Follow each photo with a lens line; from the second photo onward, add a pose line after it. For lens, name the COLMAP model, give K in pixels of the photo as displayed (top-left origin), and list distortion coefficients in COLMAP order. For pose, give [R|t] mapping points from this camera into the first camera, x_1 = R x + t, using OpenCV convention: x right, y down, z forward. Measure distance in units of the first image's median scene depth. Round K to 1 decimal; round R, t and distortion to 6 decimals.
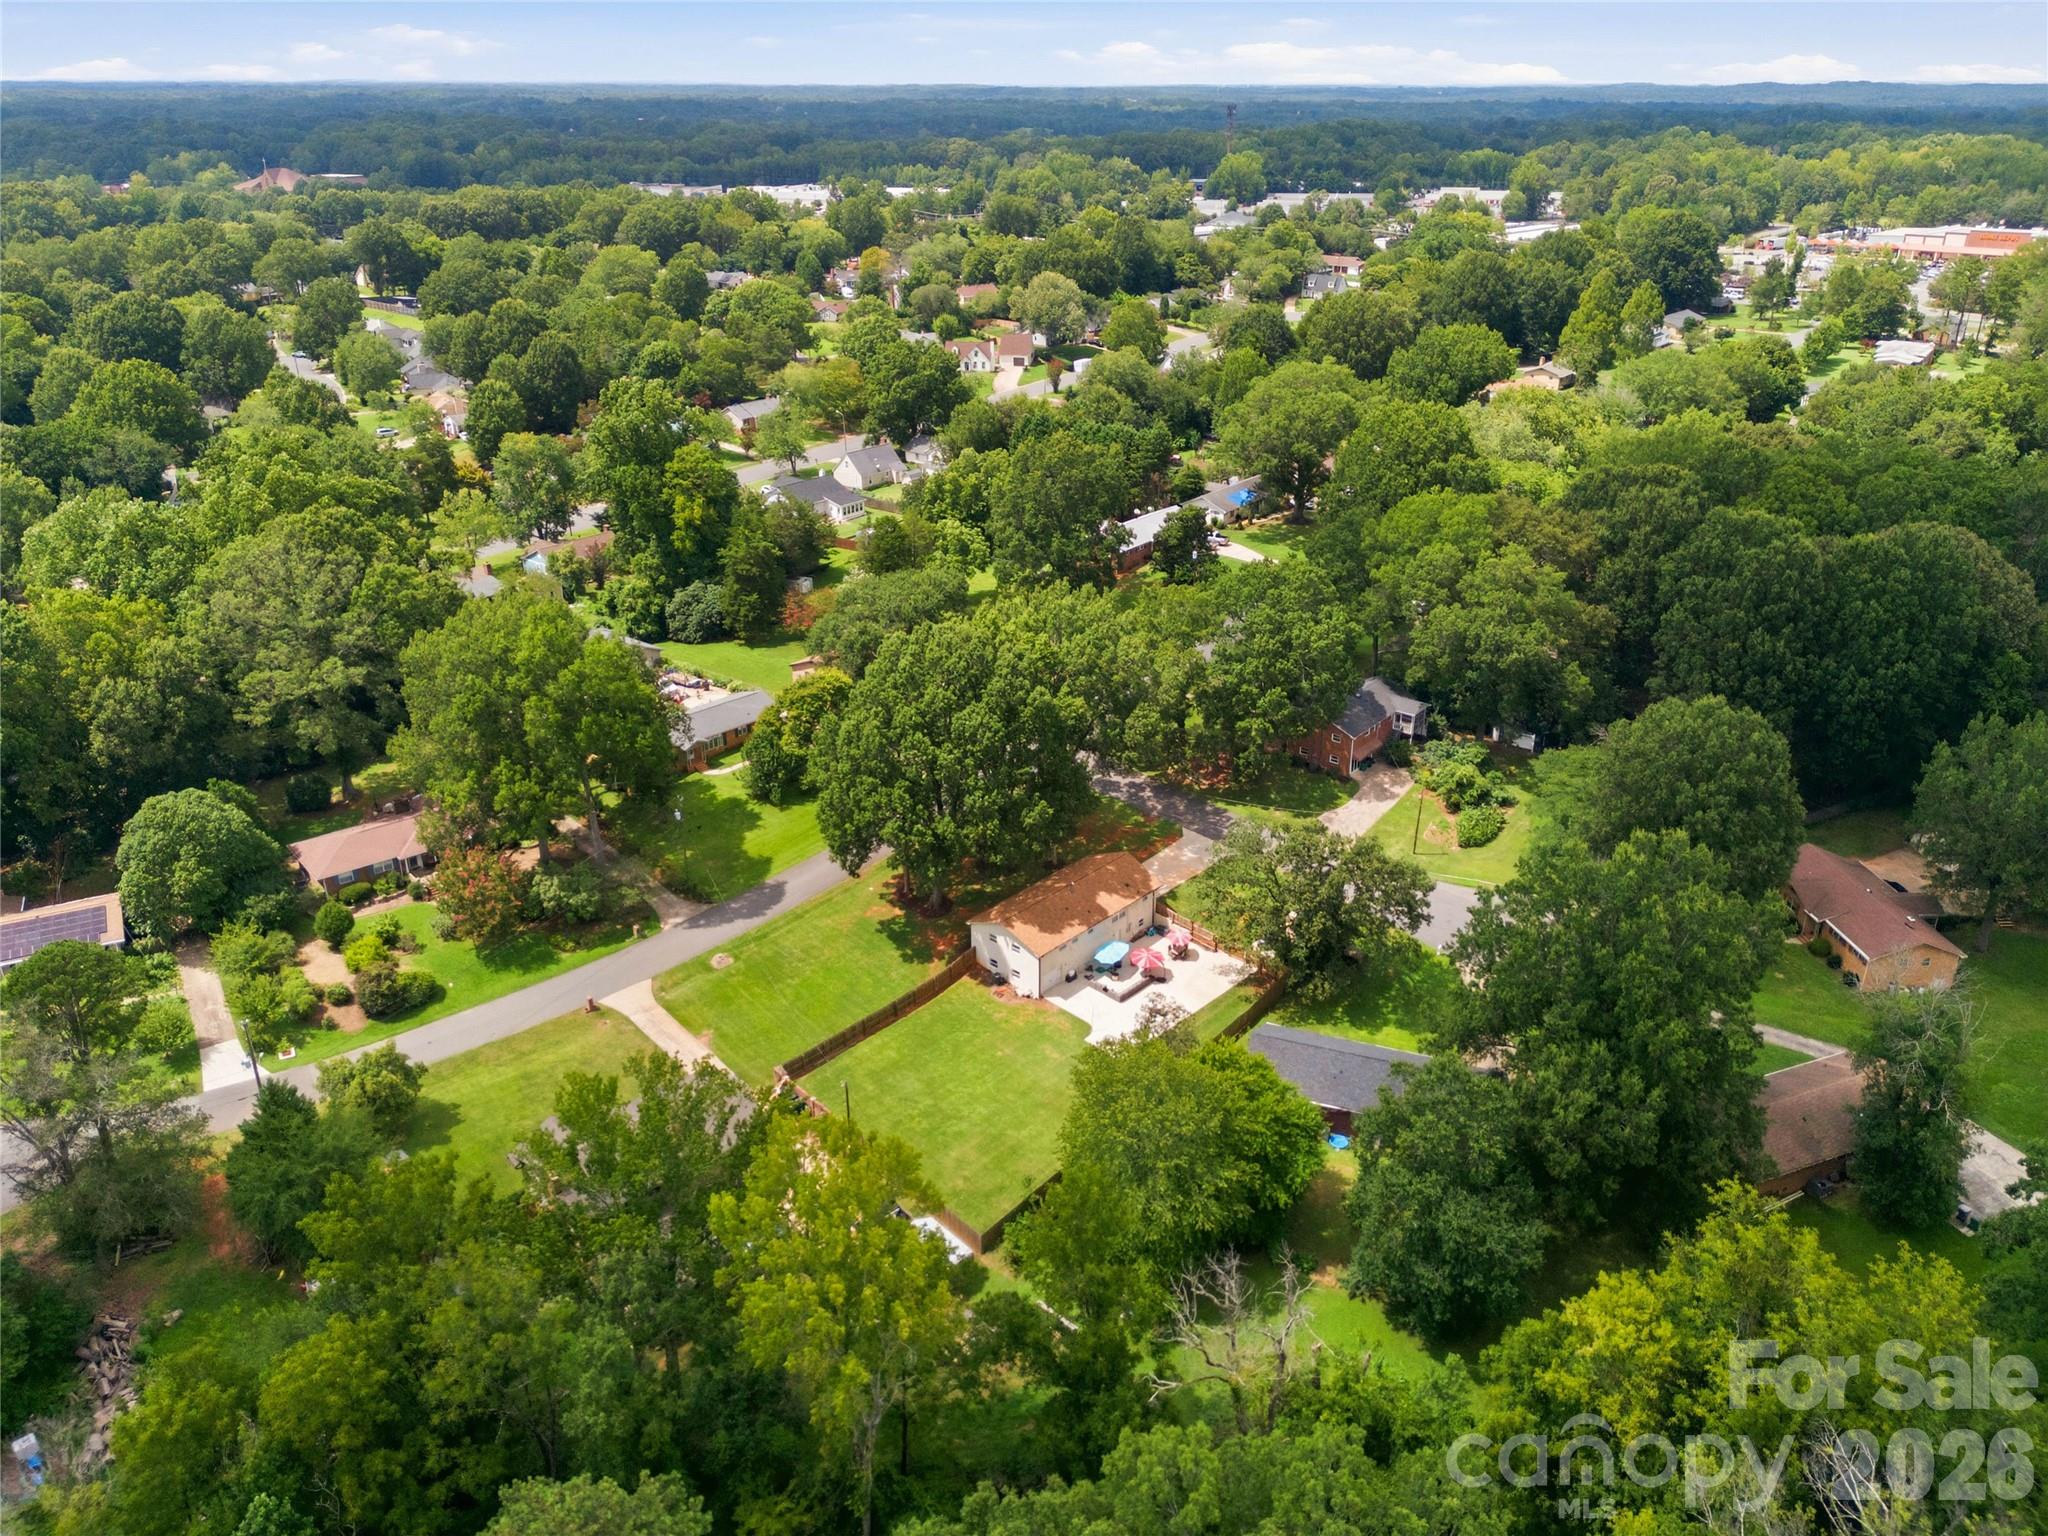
lens RADIAL K [[1485.6, 0, 973.5], [0, 1485.6, 764.0], [0, 0, 1]] dist [0.127340, -0.152772]
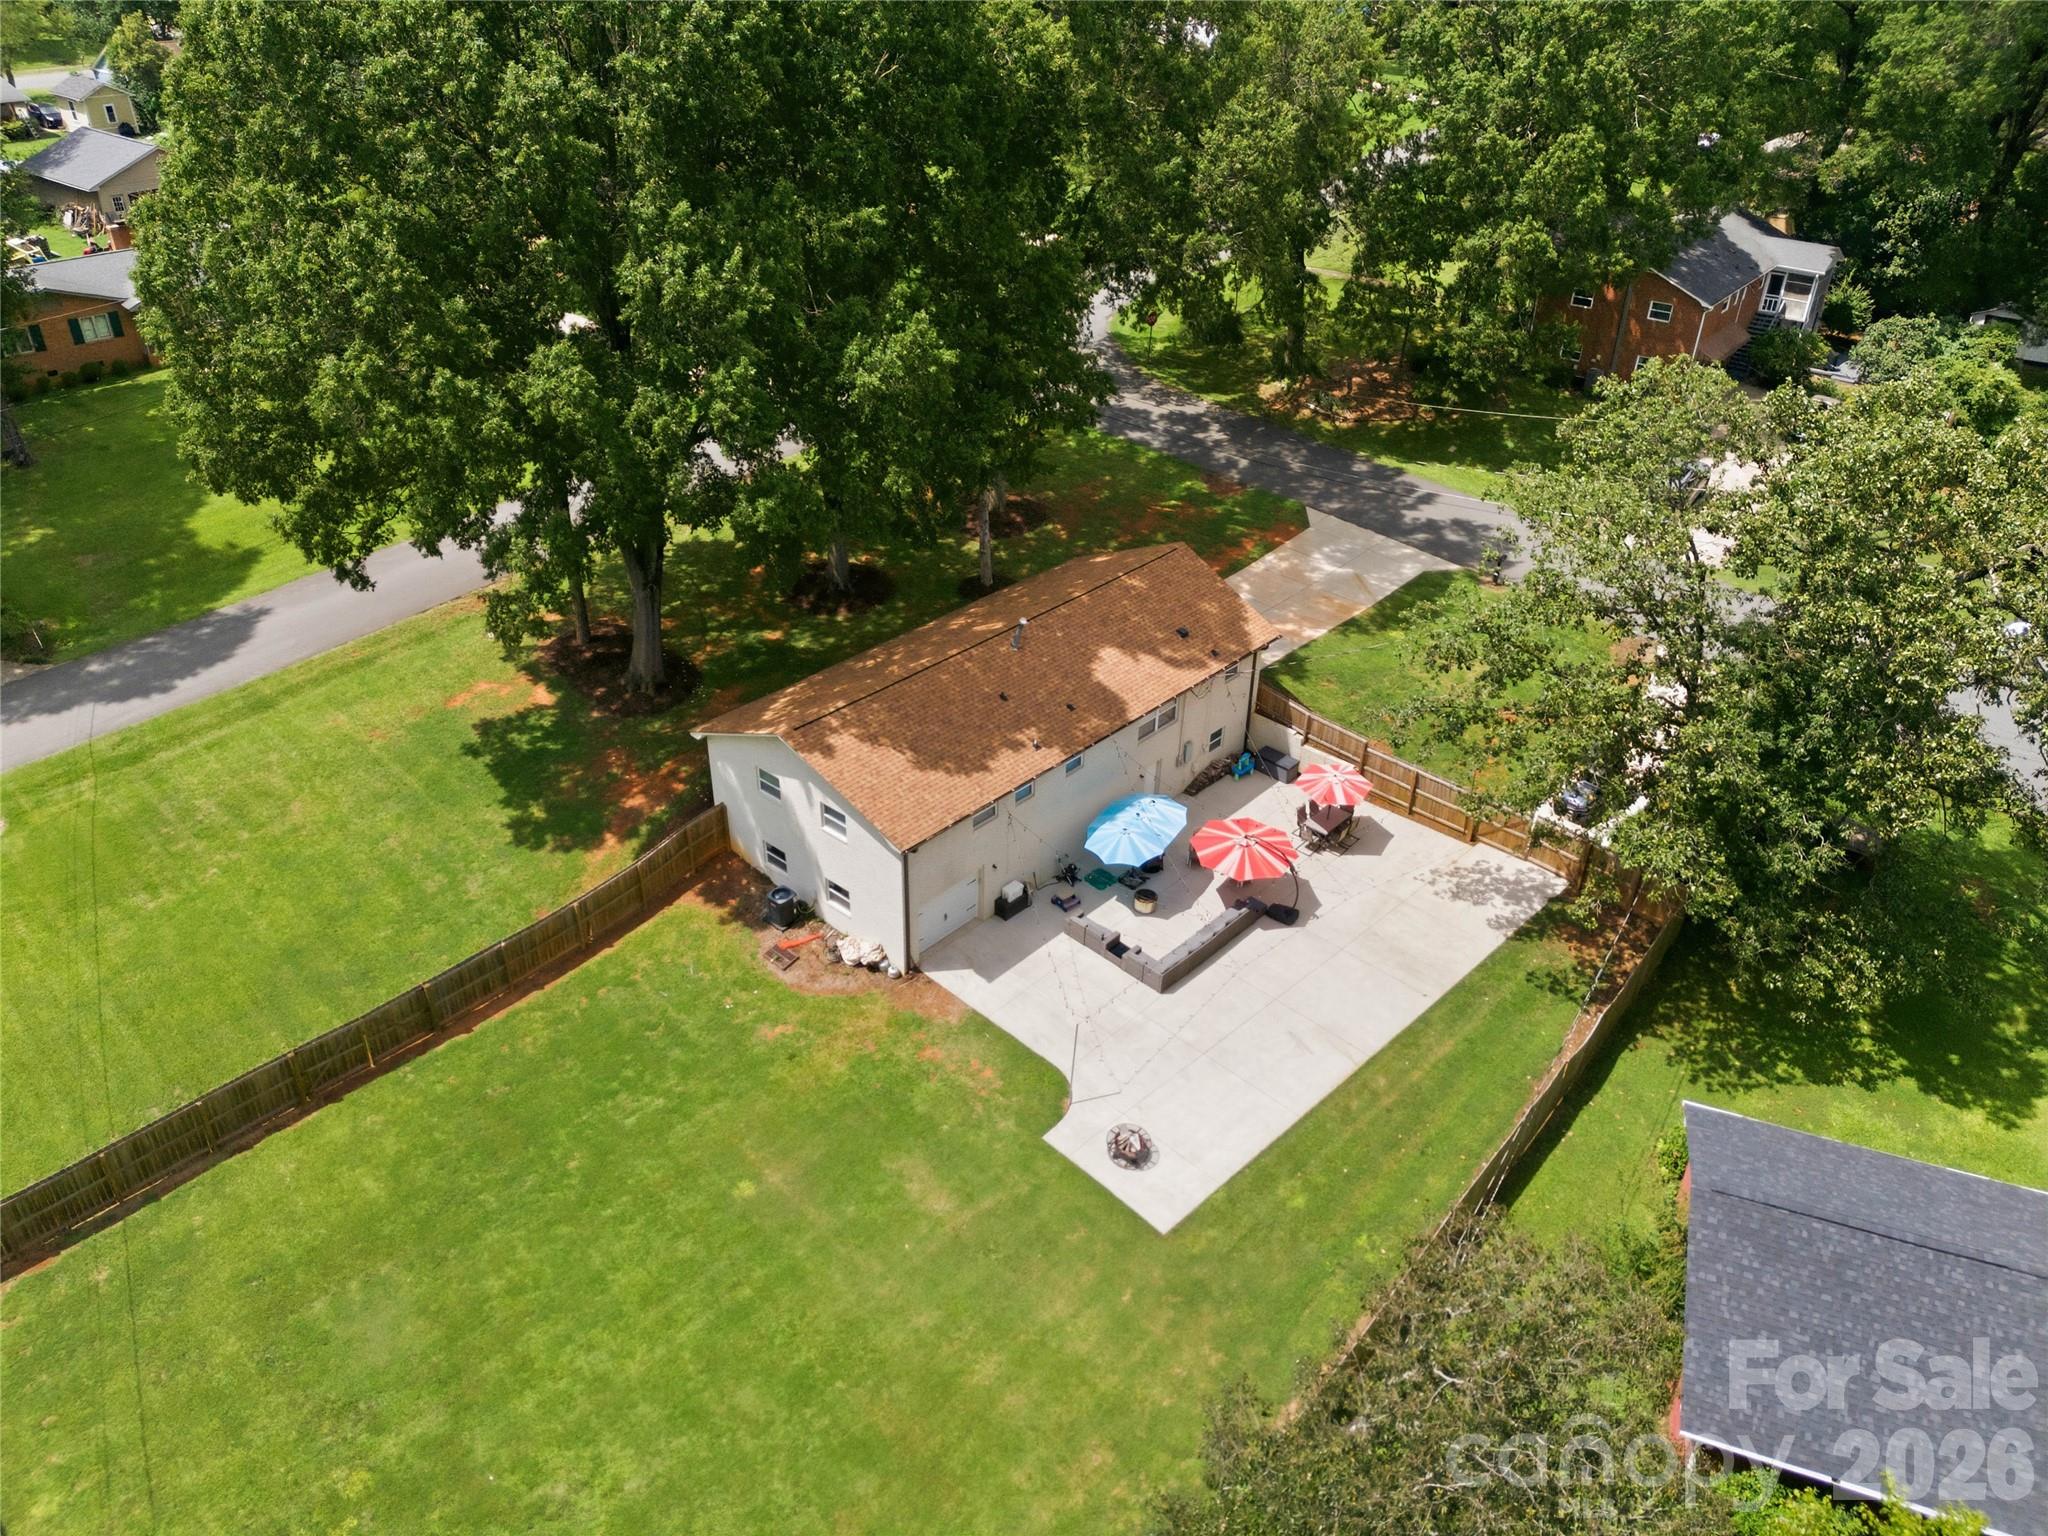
lens RADIAL K [[1485.6, 0, 973.5], [0, 1485.6, 764.0], [0, 0, 1]] dist [0.127340, -0.152772]
pose [[0.999675, 0.019469, 0.016462, 0.050304], [-0.021527, 0.990498, 0.135830, 0.066993], [-0.013662, -0.136140, 0.990595, 0.666766]]
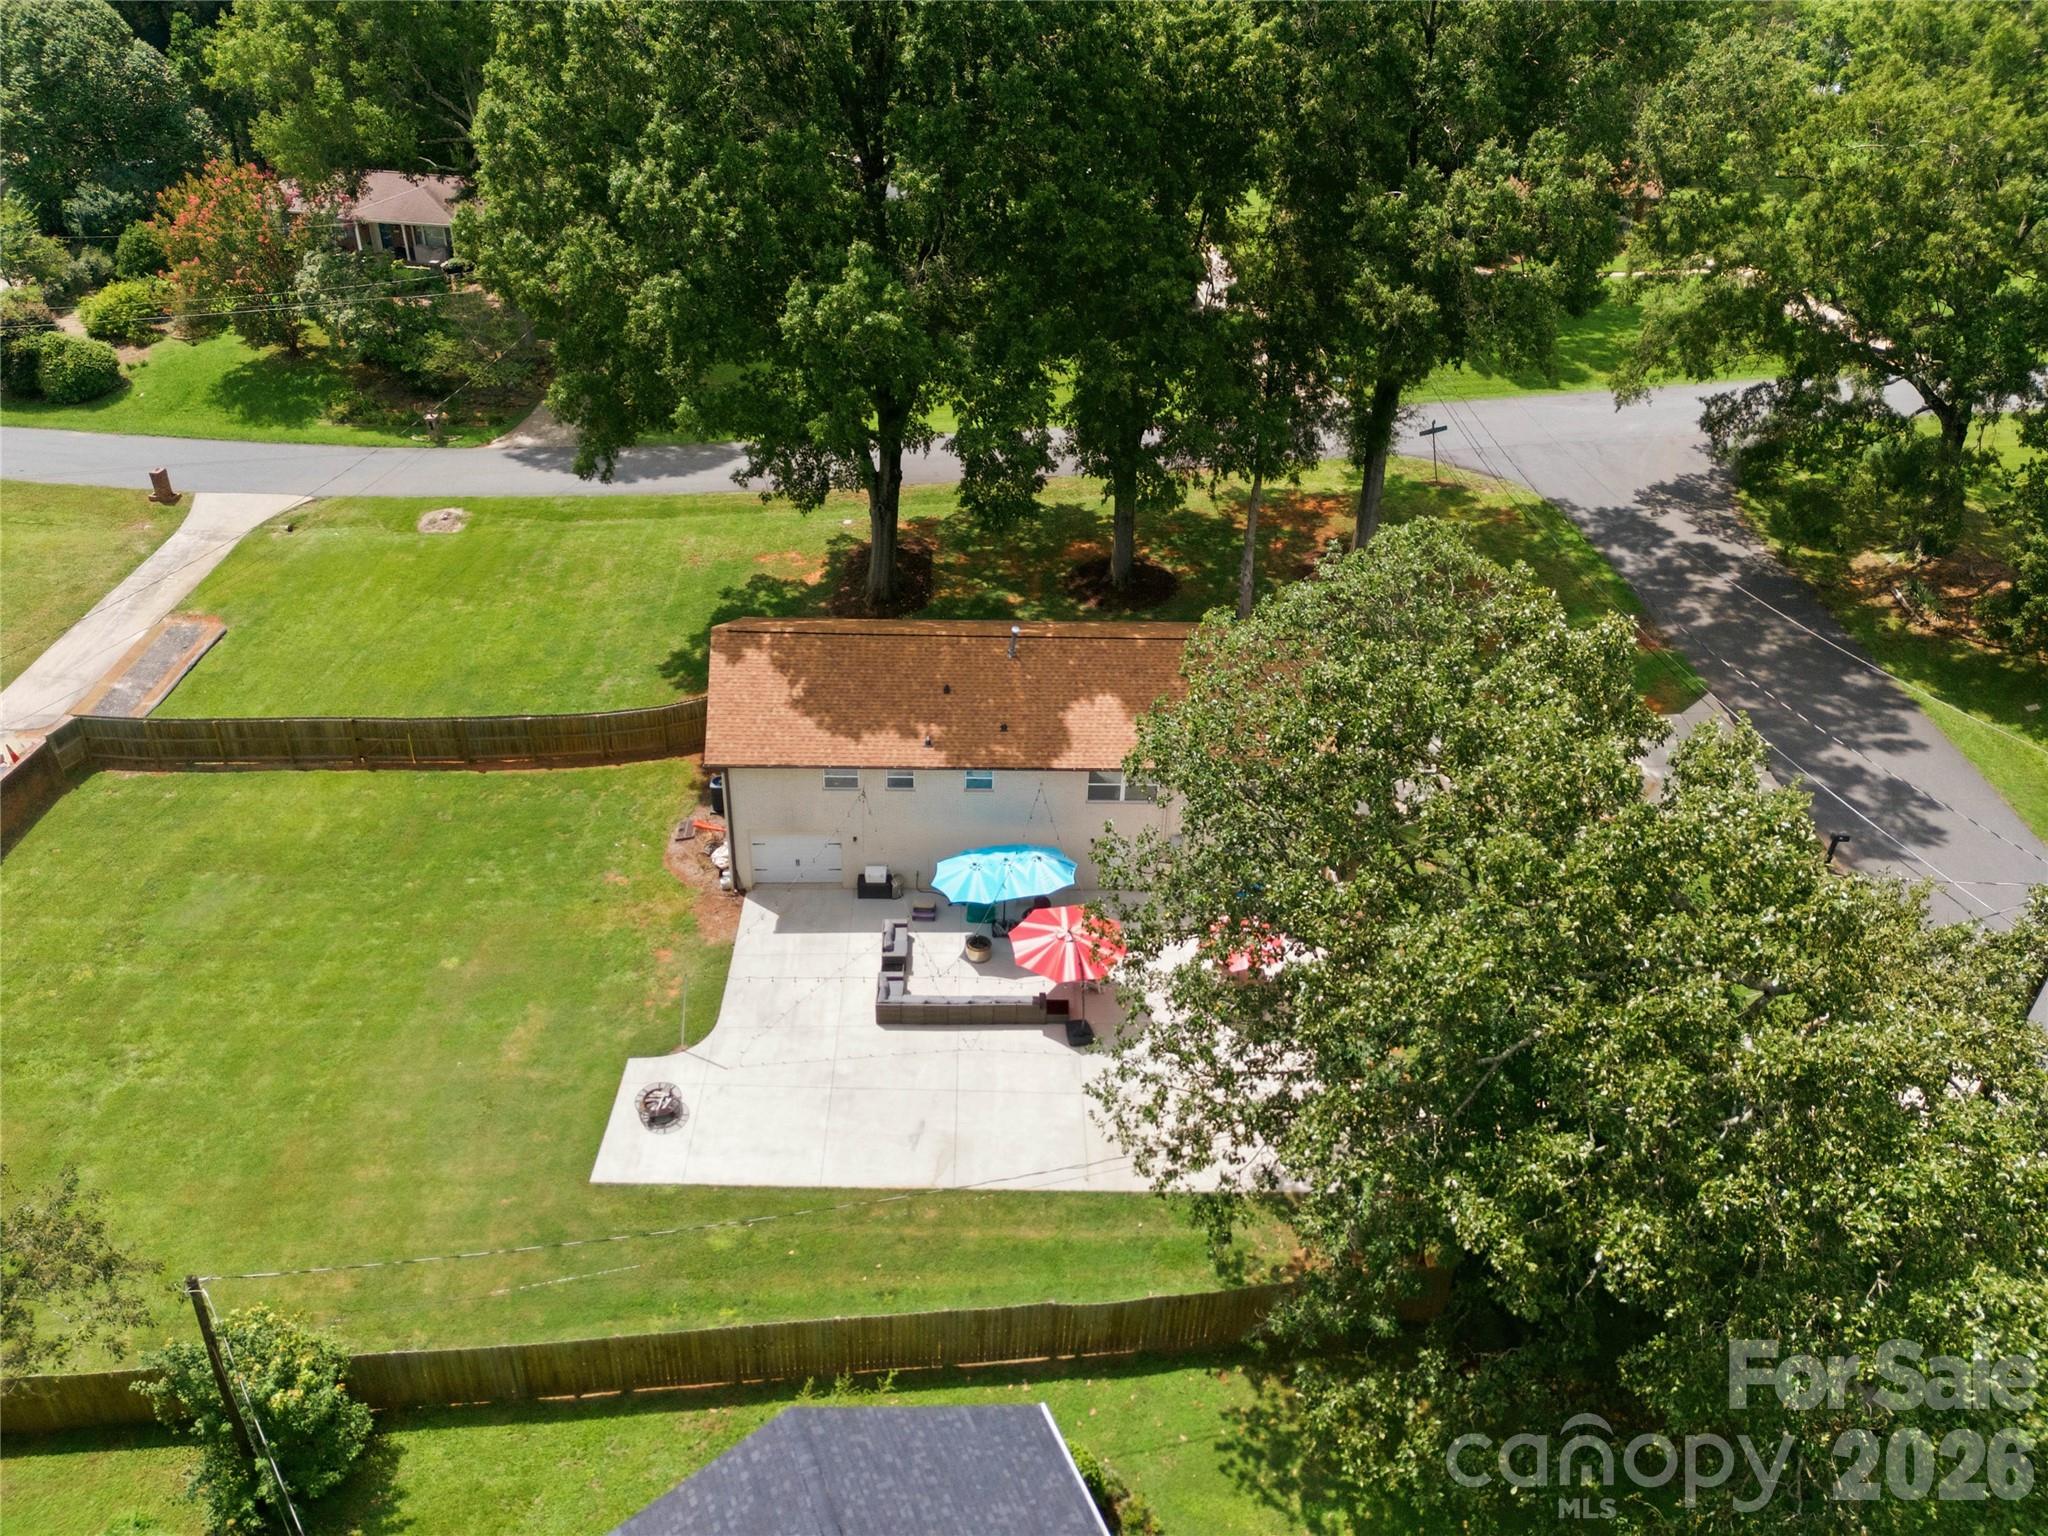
lens RADIAL K [[1485.6, 0, 973.5], [0, 1485.6, 764.0], [0, 0, 1]] dist [0.127340, -0.152772]
pose [[0.707840, 0.406532, -0.577662, 0.251687], [-0.324854, 0.913524, 0.244835, 0.032779], [0.627241, 0.014352, 0.778693, 0.750306]]
